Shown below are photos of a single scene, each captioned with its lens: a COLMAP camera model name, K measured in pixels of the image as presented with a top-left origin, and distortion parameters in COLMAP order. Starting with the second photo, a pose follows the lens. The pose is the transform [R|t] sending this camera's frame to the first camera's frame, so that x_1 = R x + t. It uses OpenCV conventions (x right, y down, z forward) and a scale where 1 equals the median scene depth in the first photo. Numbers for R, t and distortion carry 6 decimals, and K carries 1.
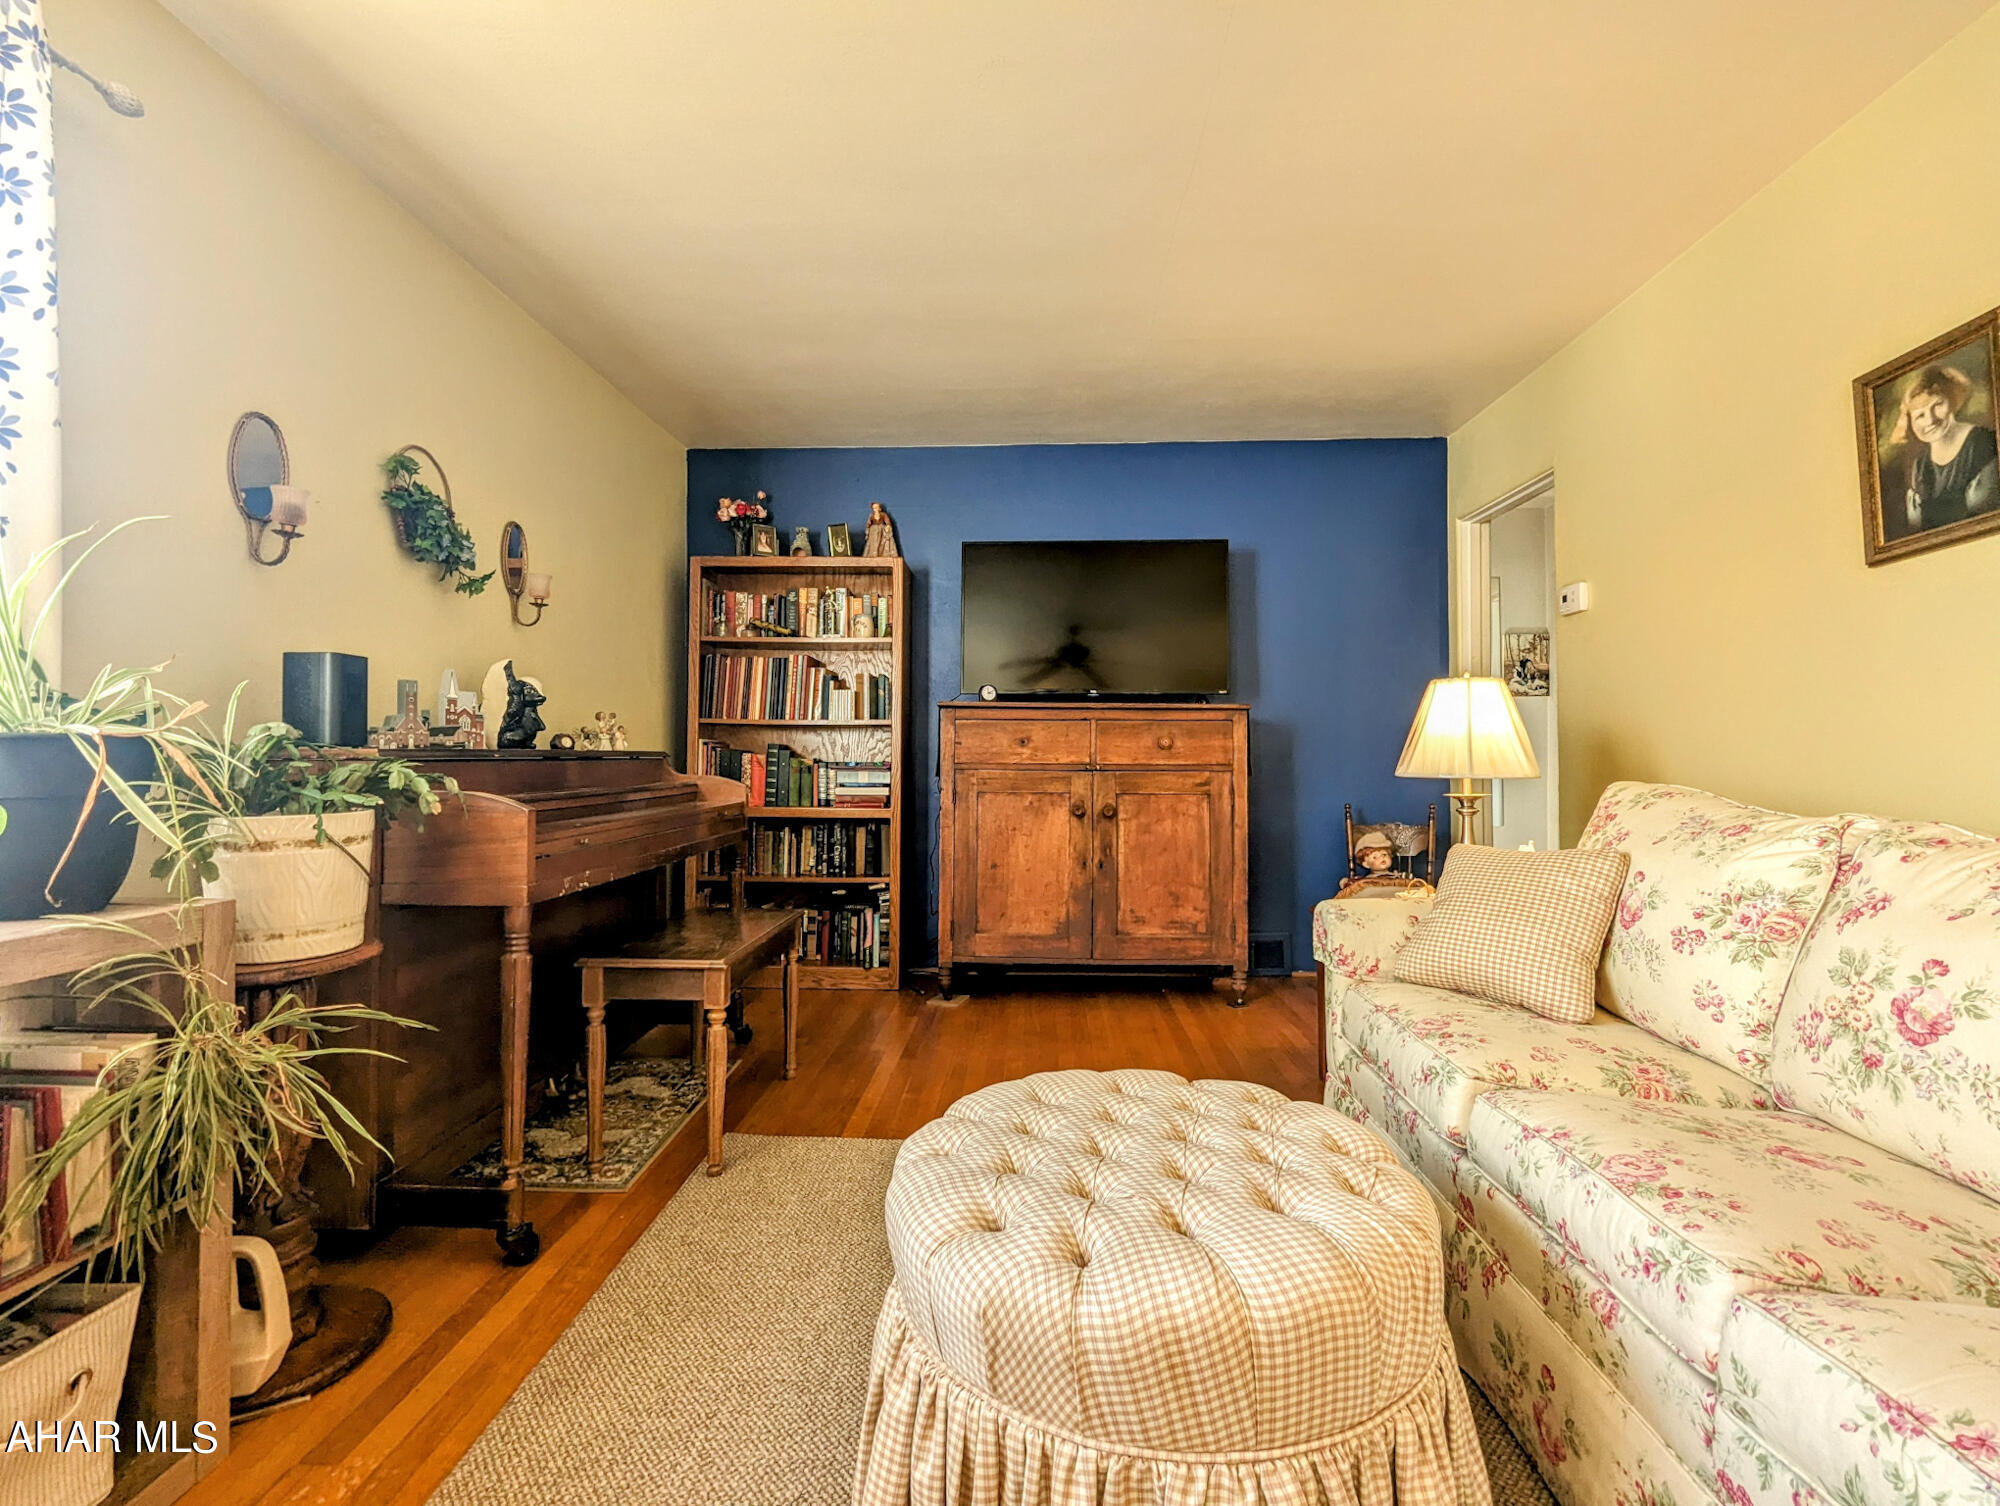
lens RADIAL K [[948.1, 0, 999.6], [0, 948.1, 747.6], [0, 0, 1]] dist [-0.005736, 0.001803]
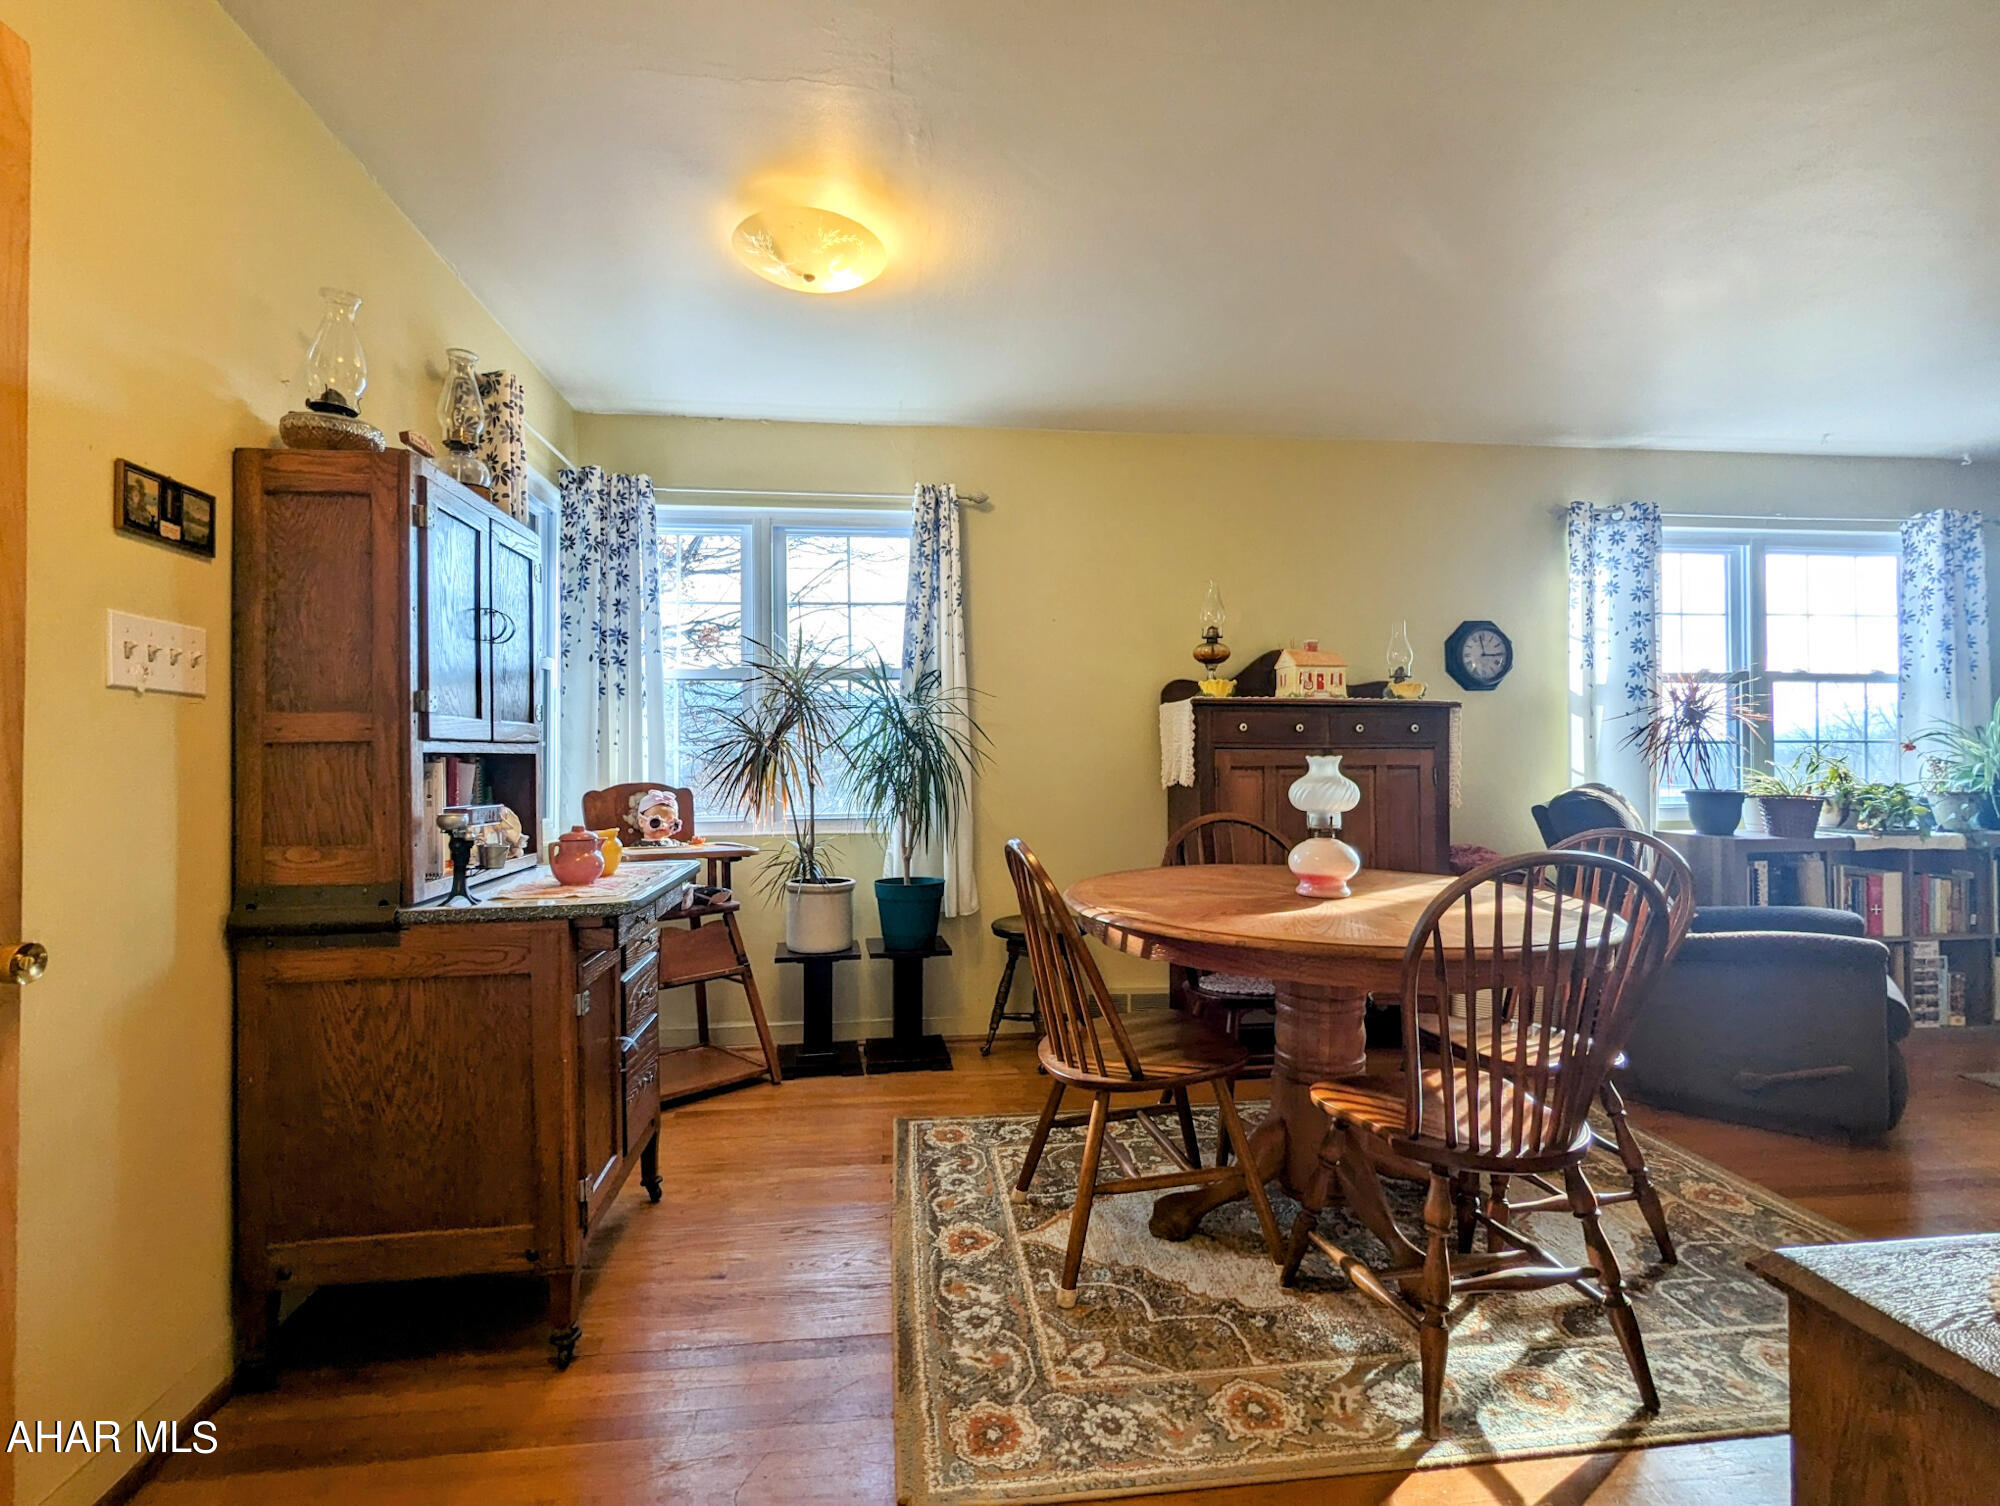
lens RADIAL K [[948.1, 0, 999.6], [0, 948.1, 747.6], [0, 0, 1]] dist [-0.005736, 0.001803]
pose [[0.154336, -0.007505, -0.987990, 0.504948], [0.015342, 0.999869, -0.005199, -0.042840], [0.987899, -0.014355, 0.154431, -0.899033]]
